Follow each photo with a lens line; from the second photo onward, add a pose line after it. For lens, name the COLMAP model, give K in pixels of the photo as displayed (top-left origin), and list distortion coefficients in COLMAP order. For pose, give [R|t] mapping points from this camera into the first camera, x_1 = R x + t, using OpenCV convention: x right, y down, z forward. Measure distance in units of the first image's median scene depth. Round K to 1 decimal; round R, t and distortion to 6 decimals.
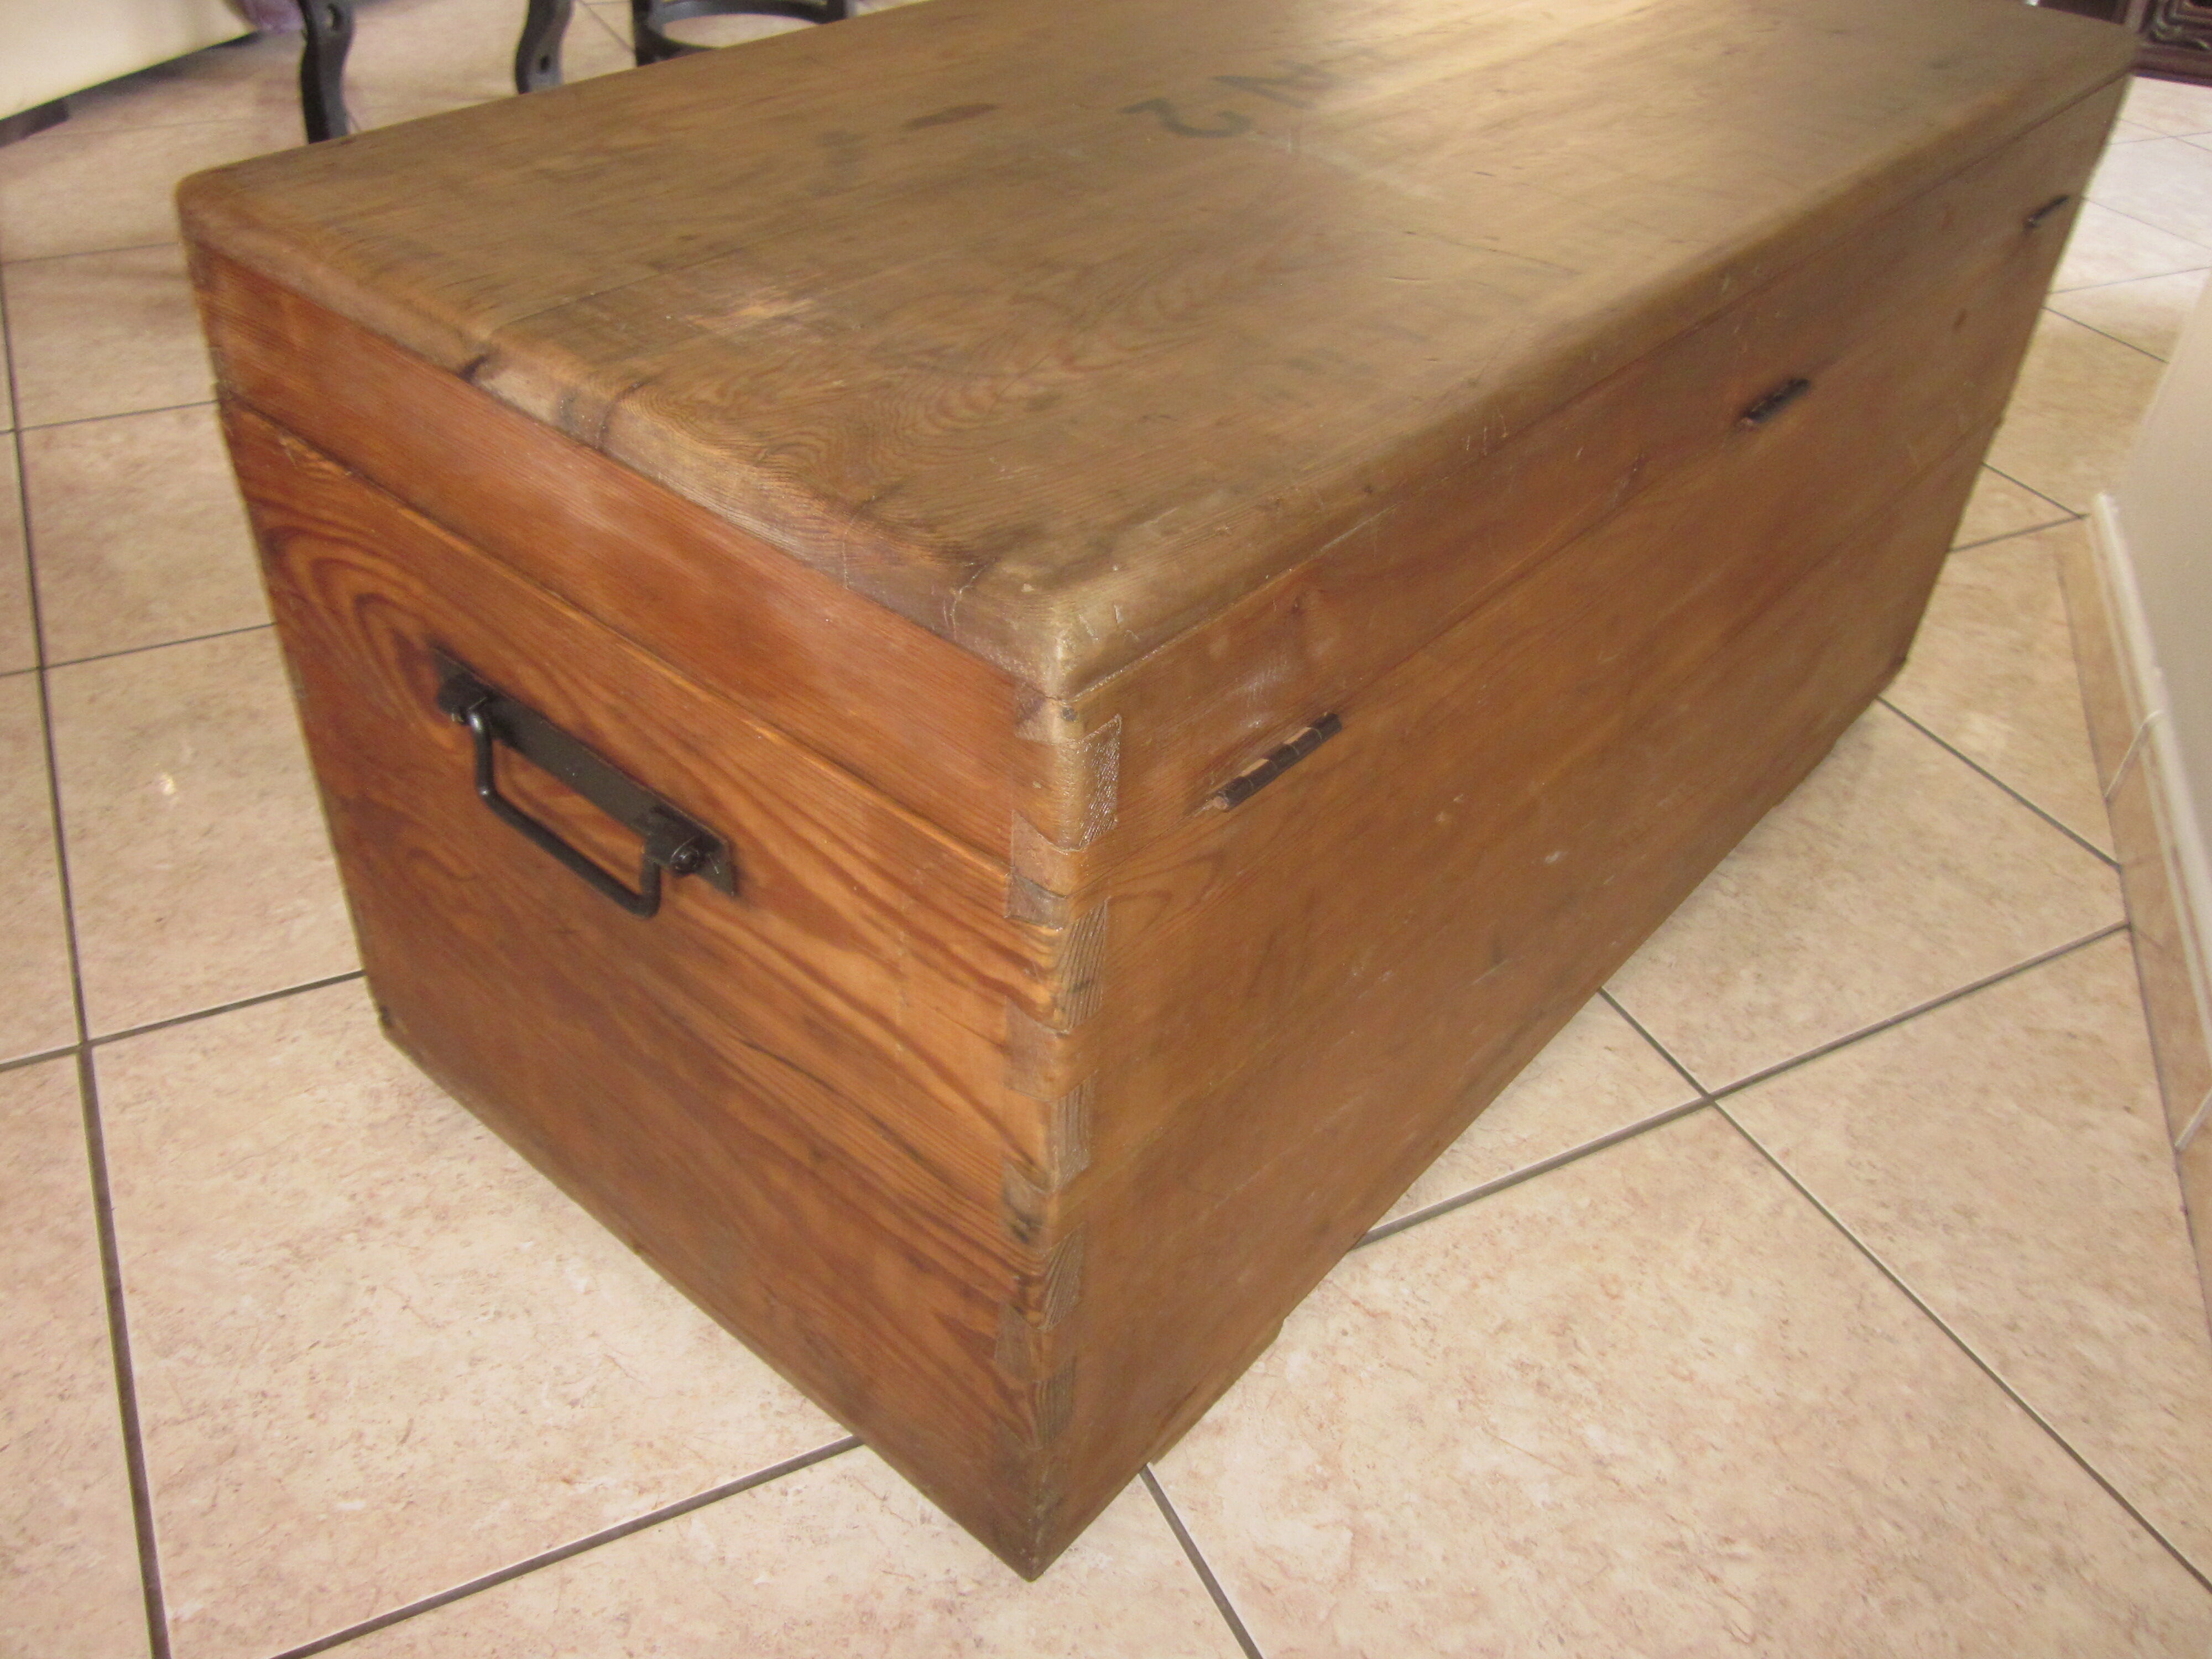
lens RADIAL K [[1834.4, 0, 1129.6], [0, 1834.4, 835.0], [0, 0, 1]] dist [-0.047973, 0.016075]
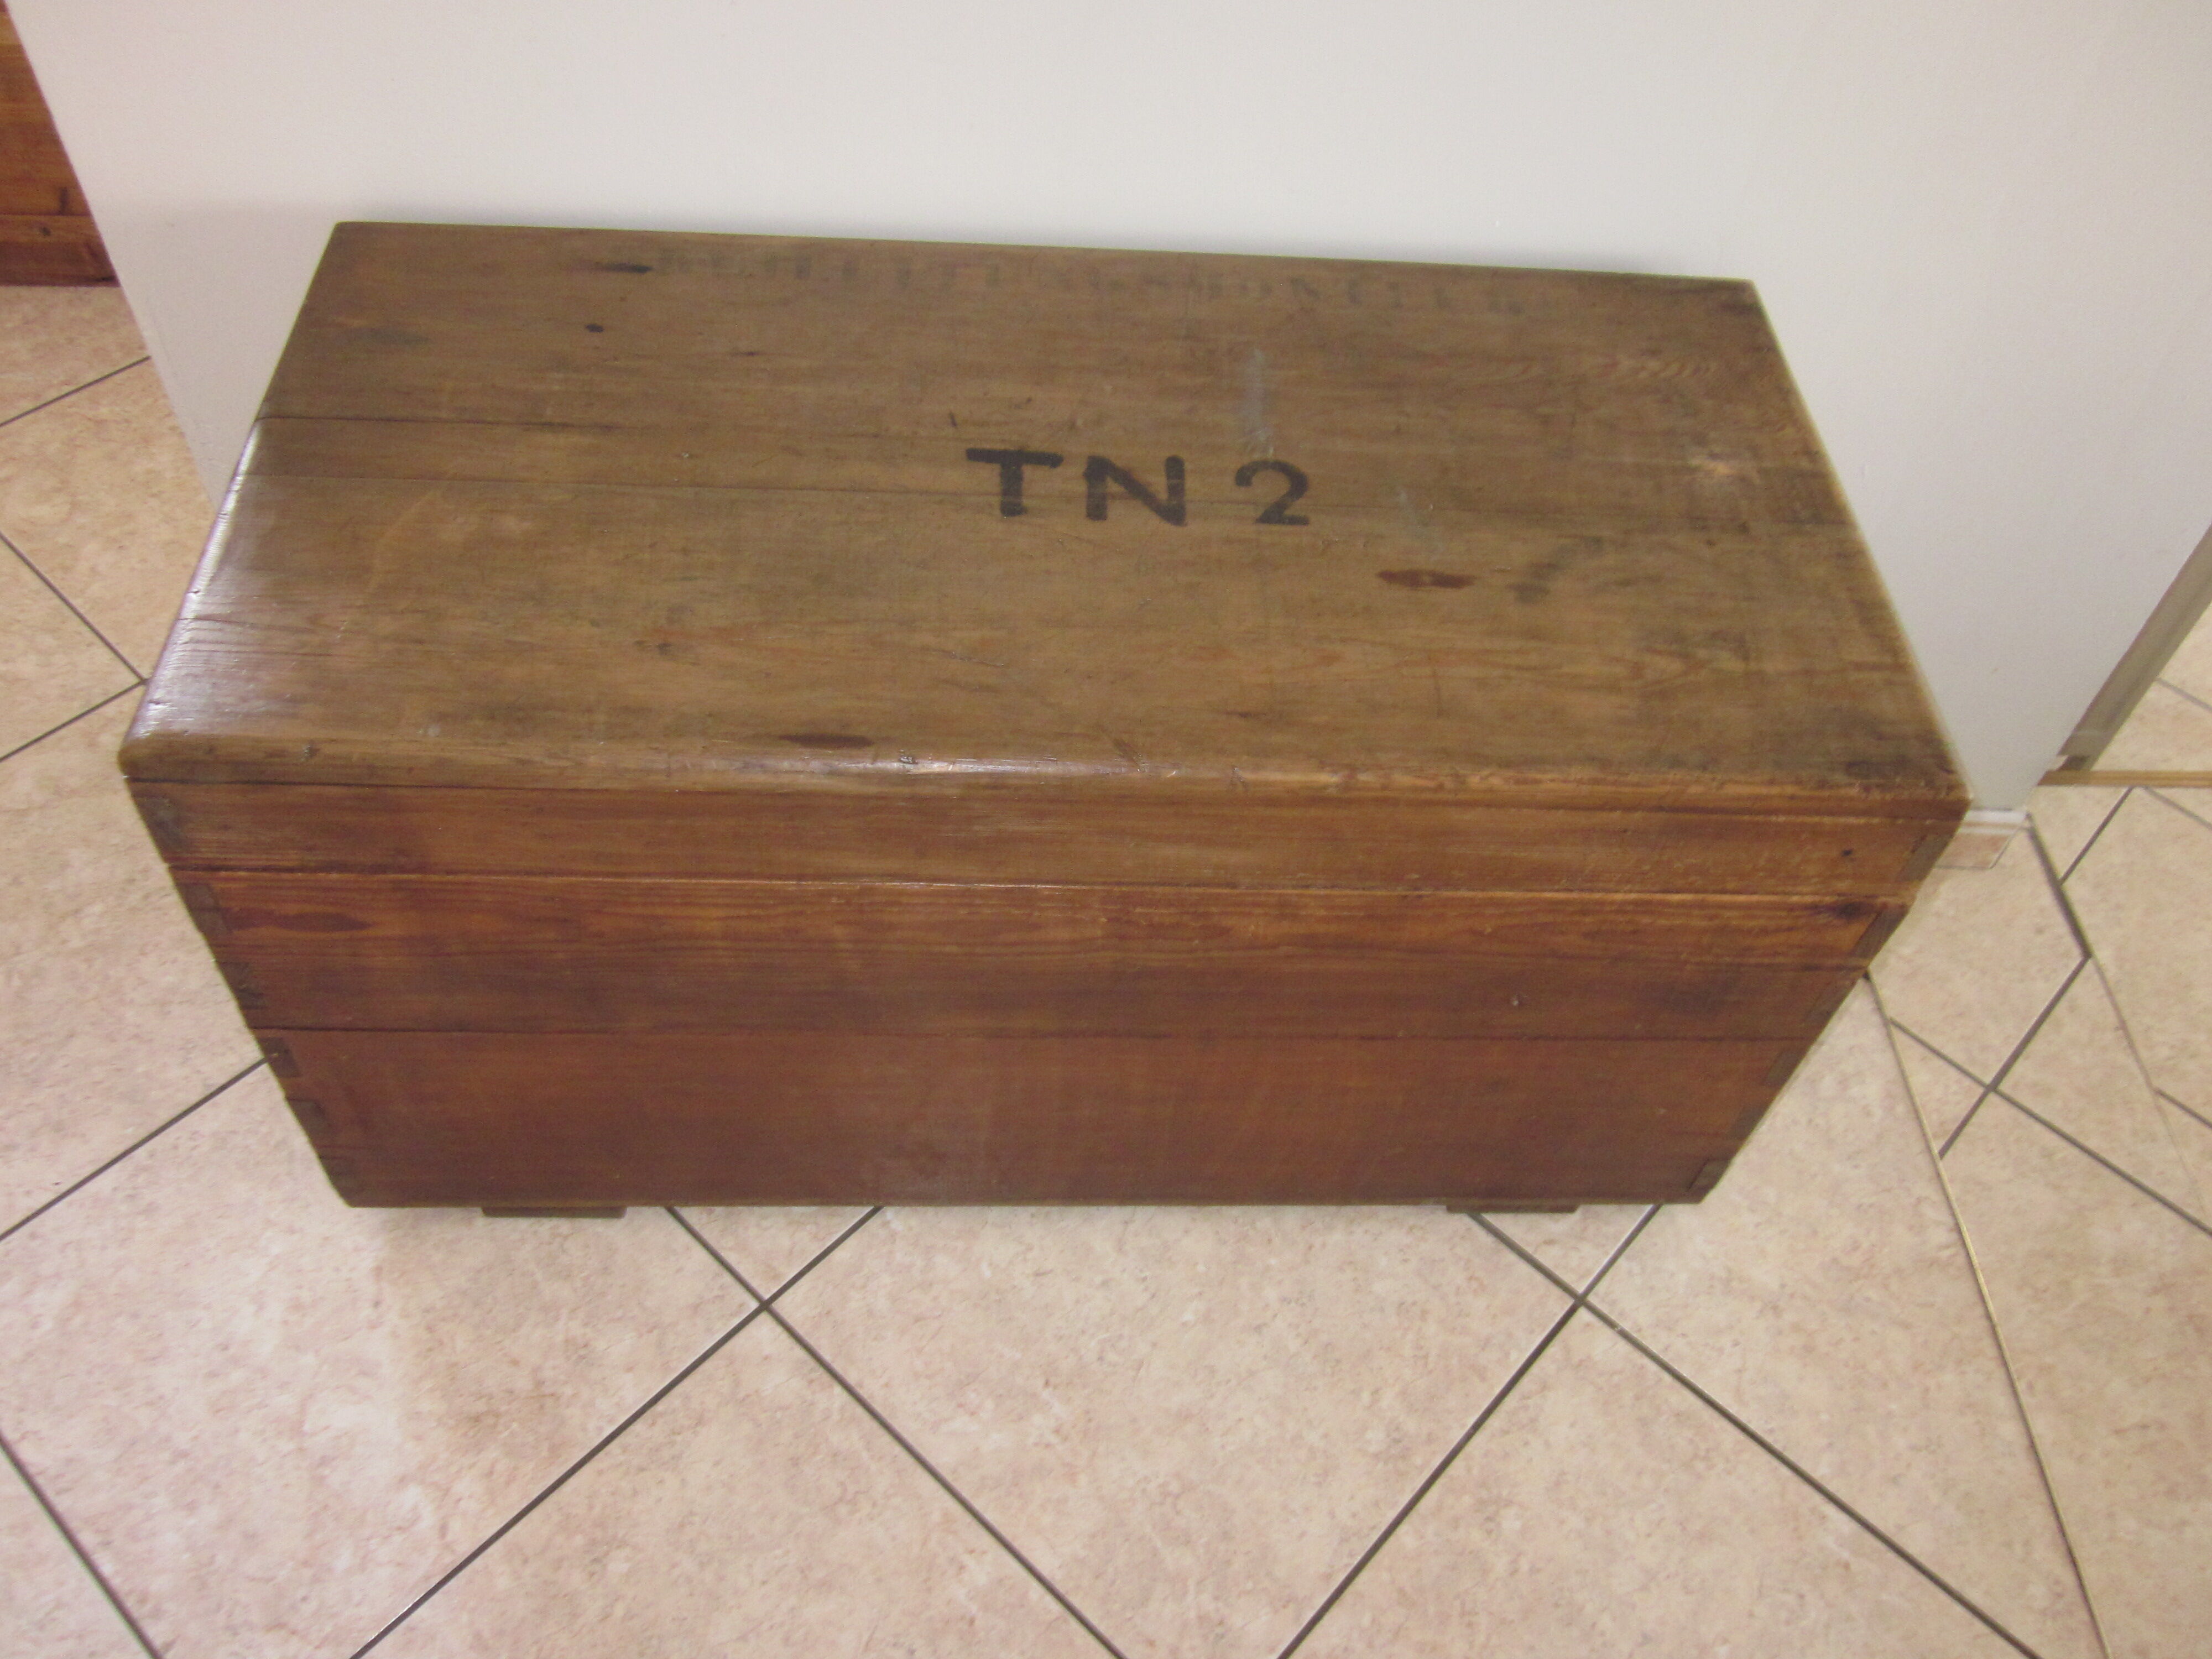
lens RADIAL K [[1834.4, 0, 1100.0], [0, 1834.4, 831.2], [0, 0, 1]] dist [-0.047973, 0.016075]
pose [[-0.662519, -0.645209, 0.380491, -0.492916], [0.372960, 0.156375, 0.914575, -1.457425], [-0.649591, 0.747832, 0.137036, 0.983705]]
